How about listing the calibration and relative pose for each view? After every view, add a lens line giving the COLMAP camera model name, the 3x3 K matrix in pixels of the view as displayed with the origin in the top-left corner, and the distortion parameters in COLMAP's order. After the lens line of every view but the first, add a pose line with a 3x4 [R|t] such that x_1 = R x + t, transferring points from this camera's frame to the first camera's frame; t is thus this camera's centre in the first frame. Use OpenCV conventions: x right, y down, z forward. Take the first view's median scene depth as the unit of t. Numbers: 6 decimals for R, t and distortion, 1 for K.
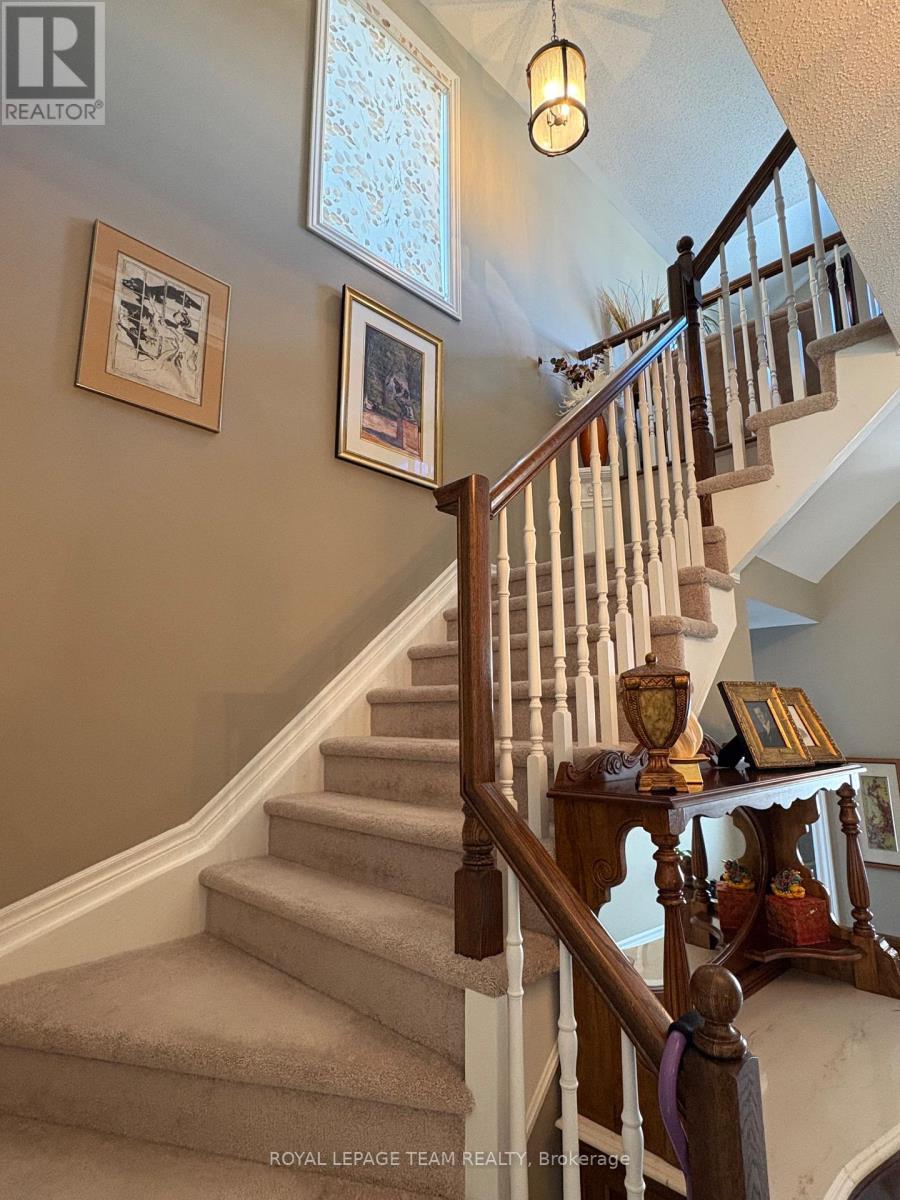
lens RADIAL K [[632.5, 0, 450.3], [0, 632.5, 596.0], [0, 0, 1]] dist [-0.001591, -0.000211]
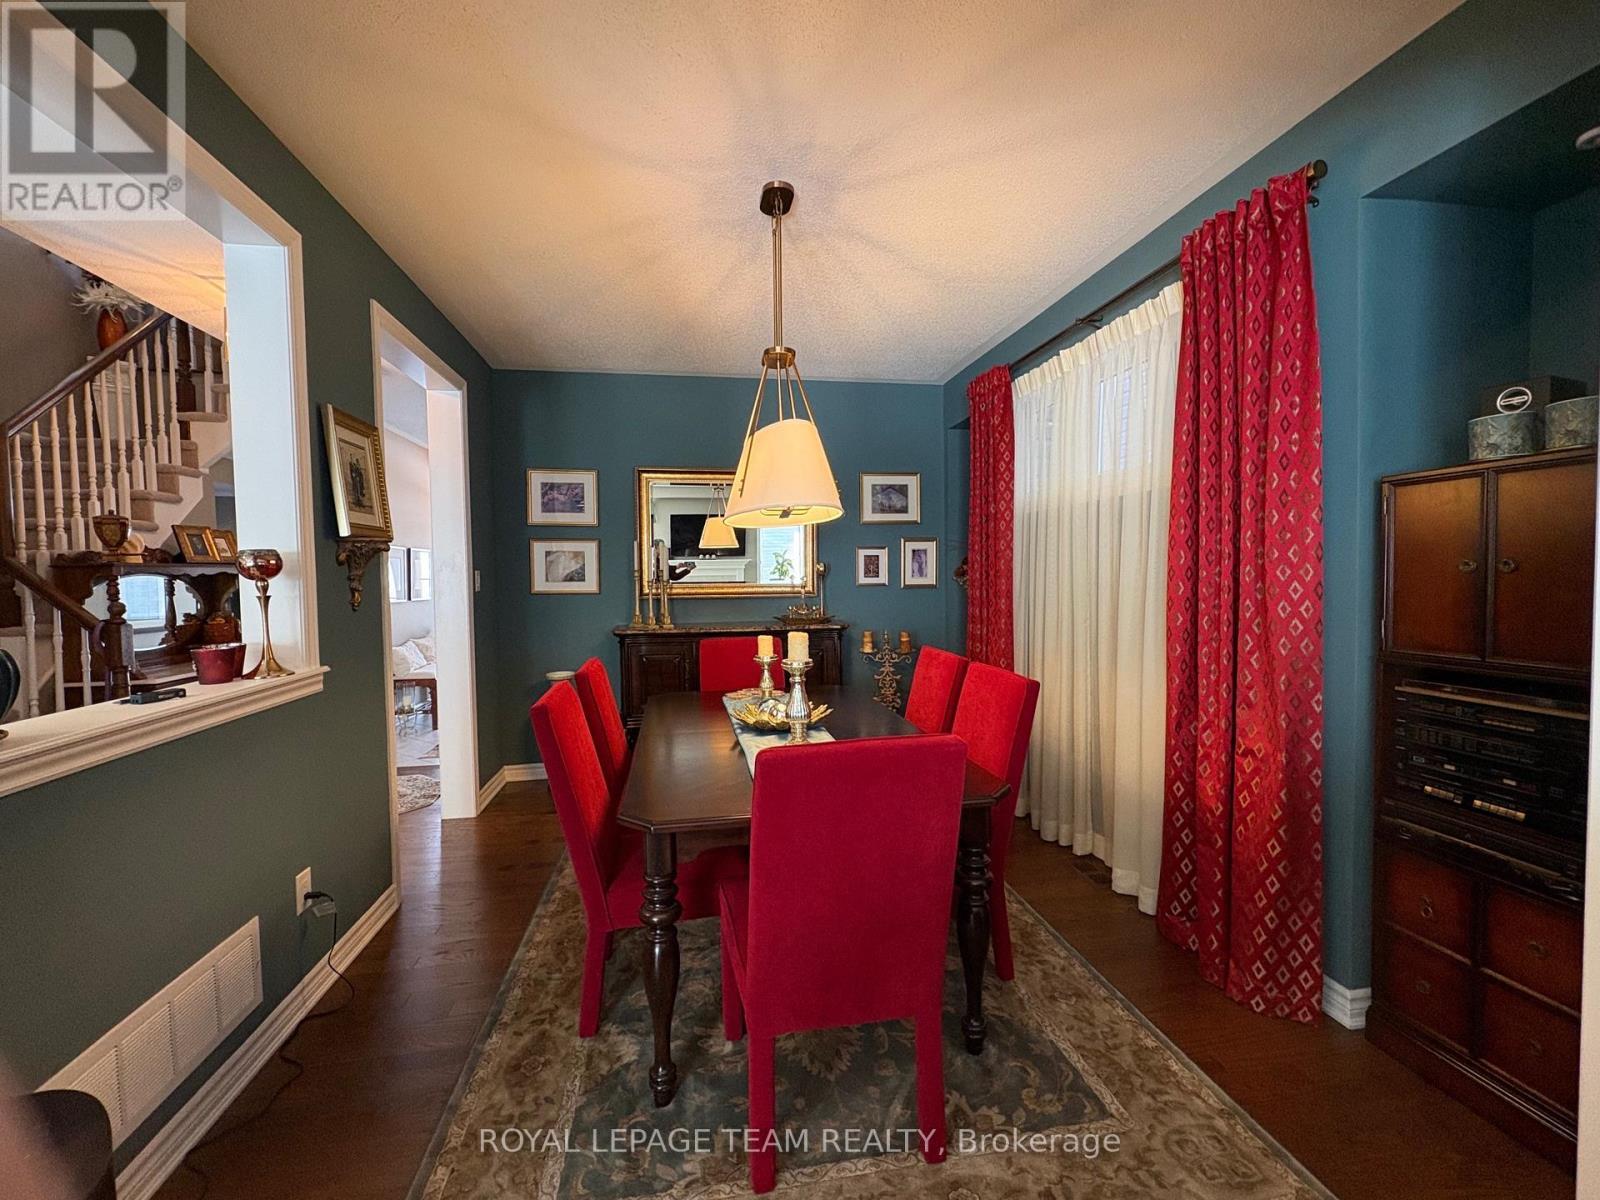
lens RADIAL K [[672.1, 0, 799.2], [0, 672.1, 597.8], [0, 0, 1]] dist [-0.000245, 0.000317]
pose [[0.567960, -0.032527, 0.822413, -0.267415], [-0.142756, 0.980181, 0.137354, -0.259238], [-0.810581, -0.195416, 0.552060, -2.209279]]
